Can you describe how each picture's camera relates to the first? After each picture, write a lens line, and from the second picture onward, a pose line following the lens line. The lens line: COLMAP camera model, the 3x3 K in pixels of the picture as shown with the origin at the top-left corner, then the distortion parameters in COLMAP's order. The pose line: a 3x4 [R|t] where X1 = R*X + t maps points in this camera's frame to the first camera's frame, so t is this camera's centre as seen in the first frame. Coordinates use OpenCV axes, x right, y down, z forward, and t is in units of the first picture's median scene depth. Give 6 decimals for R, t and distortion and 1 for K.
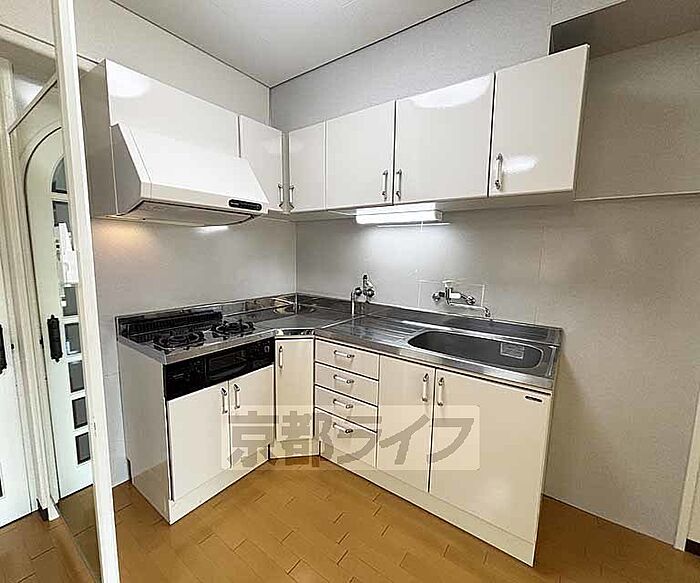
lens RADIAL K [[308.5, 0, 343.2], [0, 308.5, 290.7], [0, 0, 1]] dist [0.001856, 0.000382]
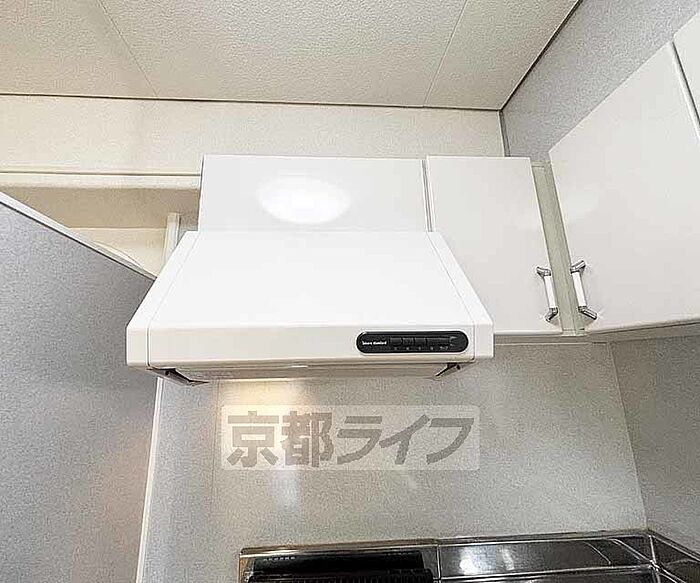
lens RADIAL K [[308.5, 0, 343.2], [0, 308.5, 290.7], [0, 0, 1]] dist [0.001856, 0.000382]
pose [[0.659878, -0.192093, -0.726403, -0.100404], [-0.065166, 0.948494, -0.310021, -0.195453], [0.748541, 0.251913, 0.613372, 0.640191]]
